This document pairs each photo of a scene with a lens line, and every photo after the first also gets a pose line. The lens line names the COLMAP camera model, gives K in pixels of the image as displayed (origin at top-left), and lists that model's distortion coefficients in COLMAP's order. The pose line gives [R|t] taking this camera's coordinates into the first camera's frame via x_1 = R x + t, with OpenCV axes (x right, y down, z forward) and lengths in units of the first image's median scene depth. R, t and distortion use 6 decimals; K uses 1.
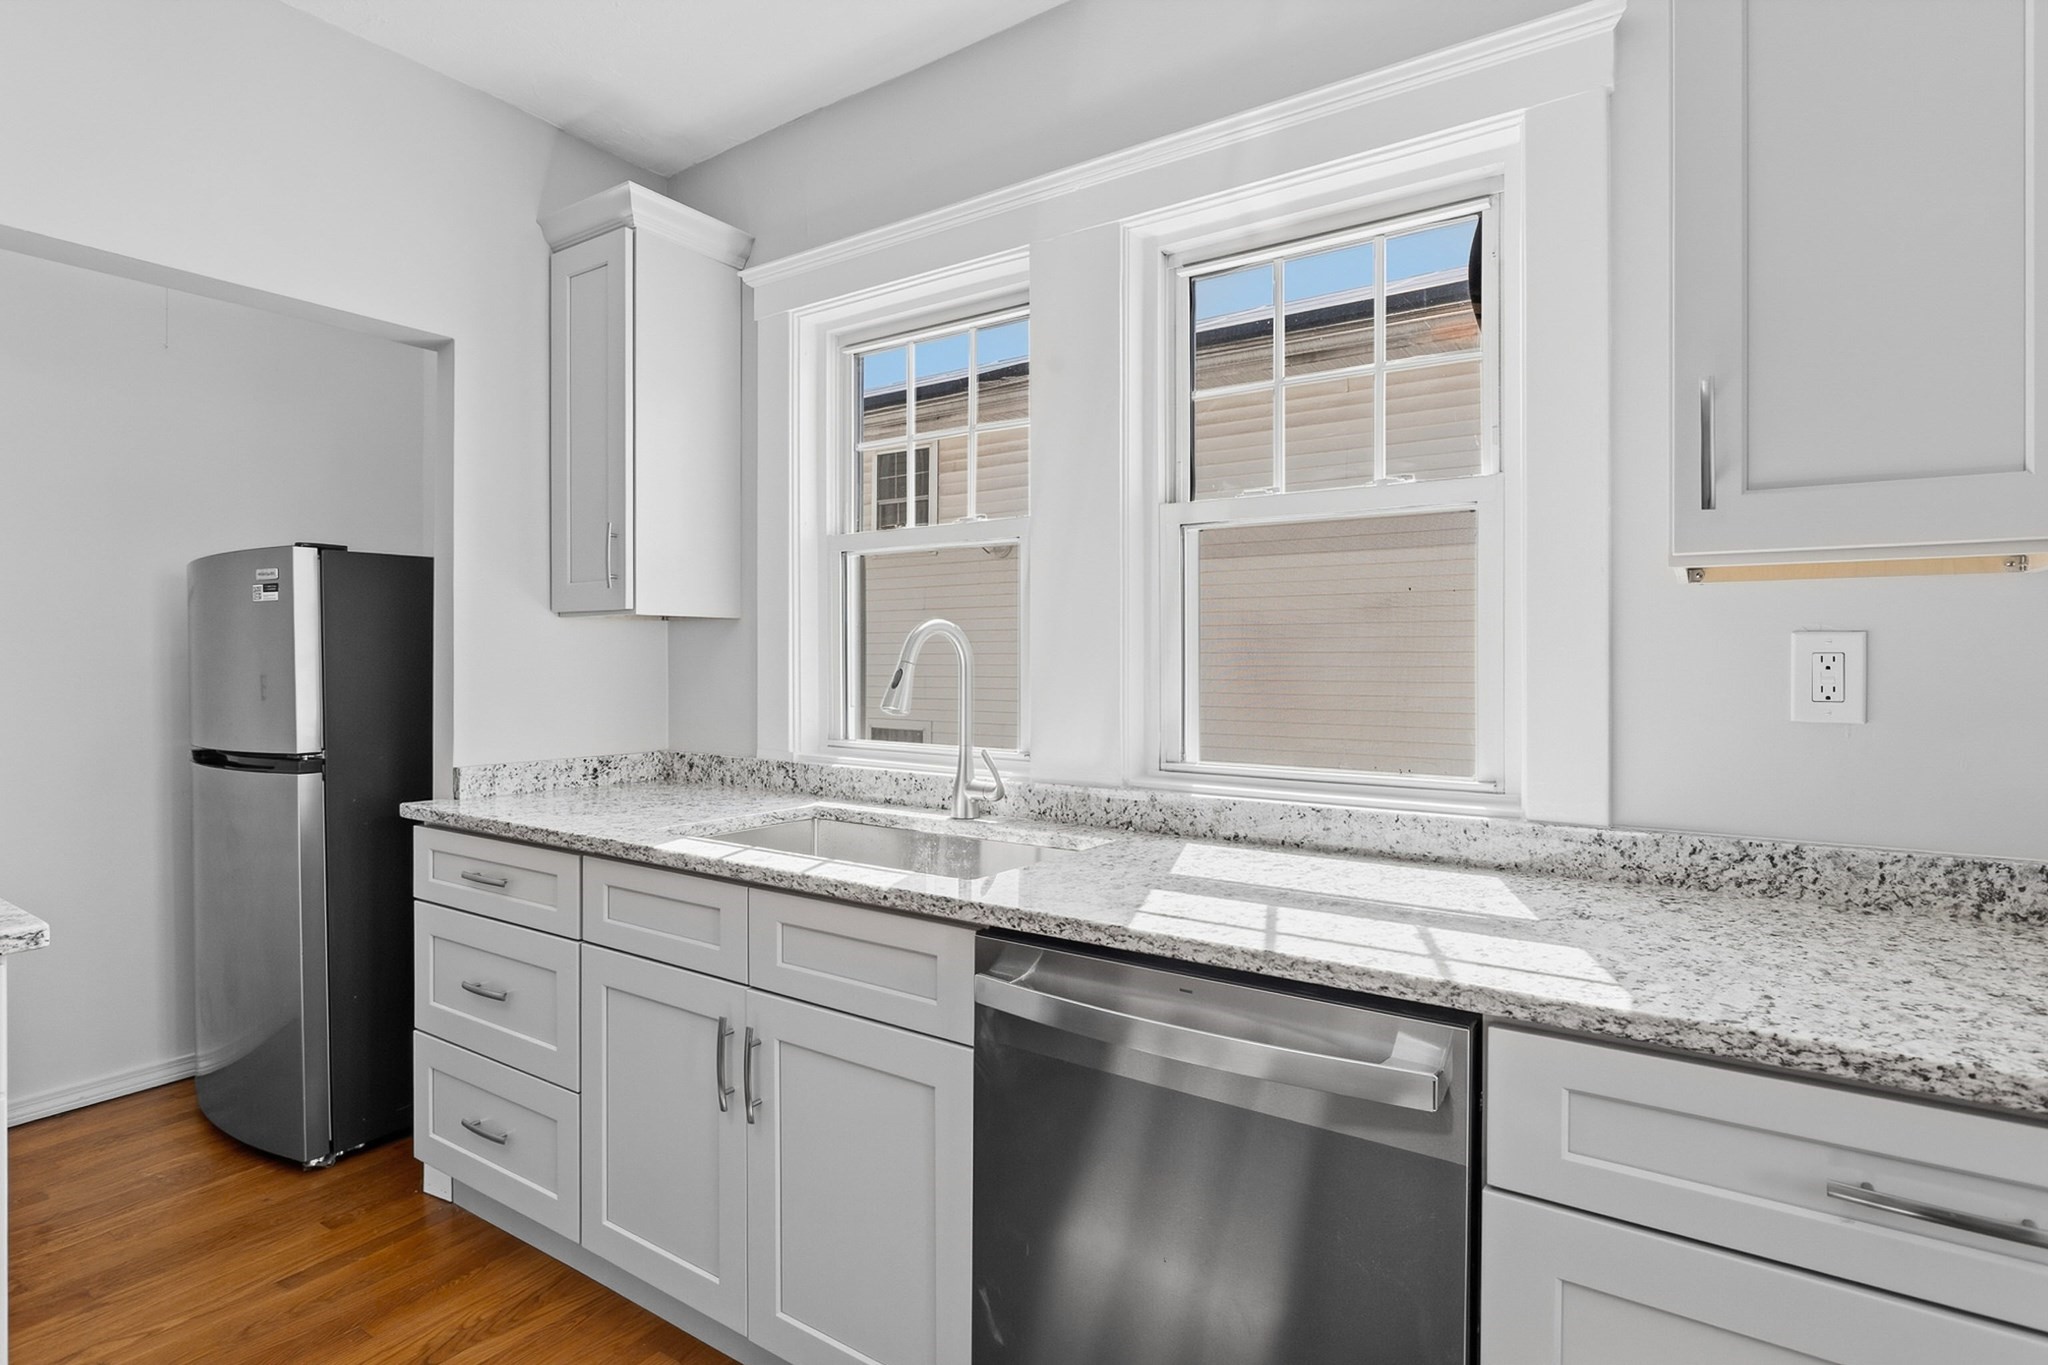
lens RADIAL K [[1016.6, 0, 1024.0], [0, 1016.6, 682.5], [0, 0, 1]] dist [-0.003236, 0.000139]
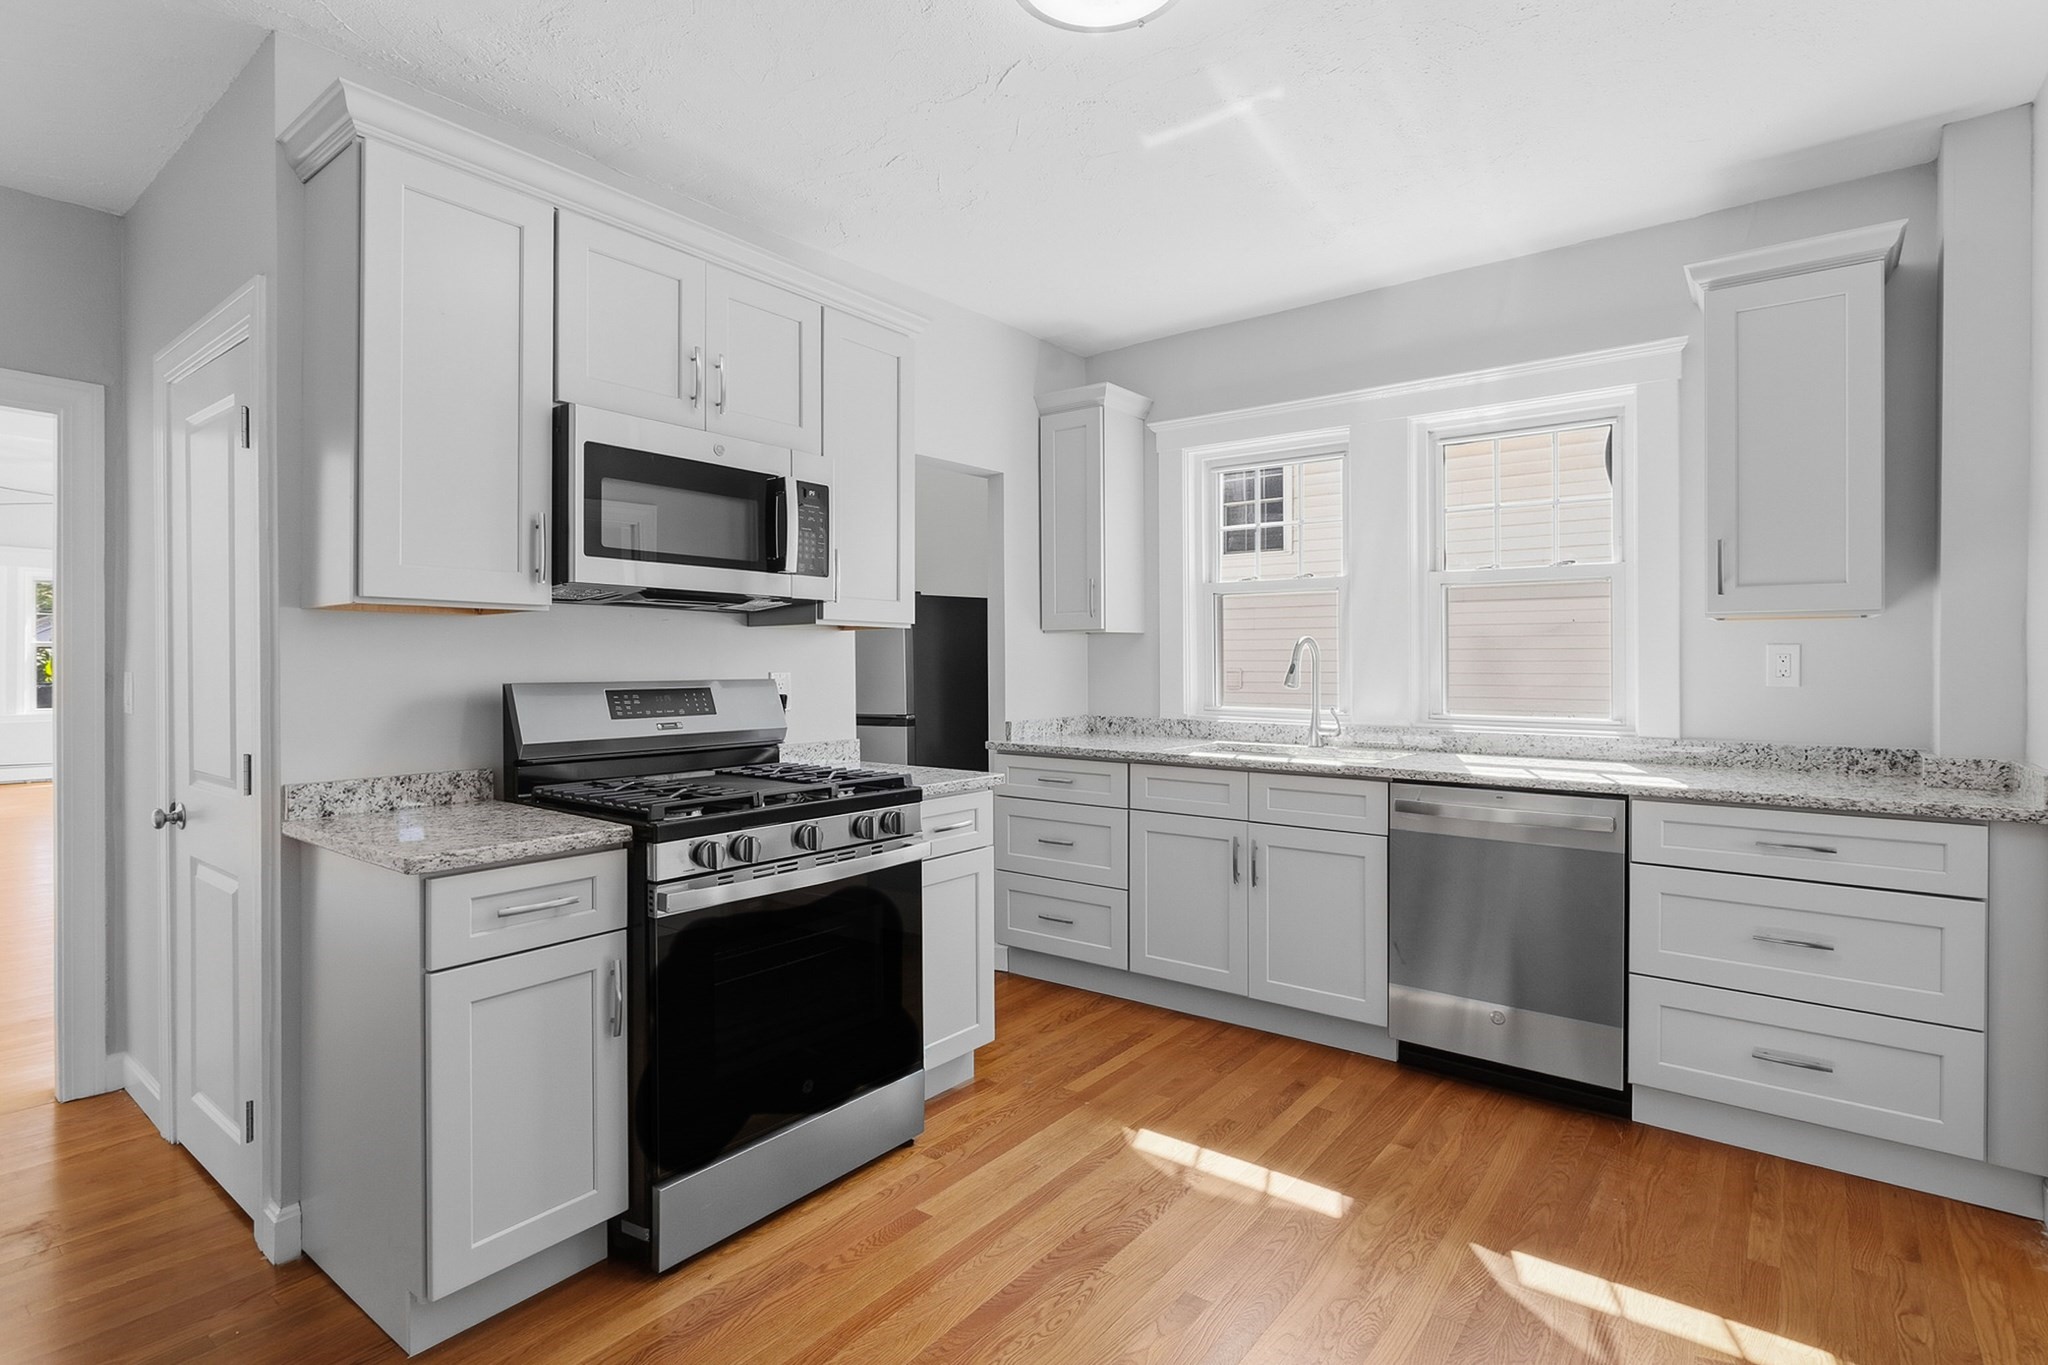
lens RADIAL K [[1101.6, 0, 1024.0], [0, 1101.6, 682.5], [0, 0, 1]] dist [0.000486, 0.000012]
pose [[0.999818, -0.004097, -0.018645, -0.645242], [0.004162, 0.999985, 0.003460, 0.013765], [0.018631, -0.003537, 0.999820, -1.140993]]
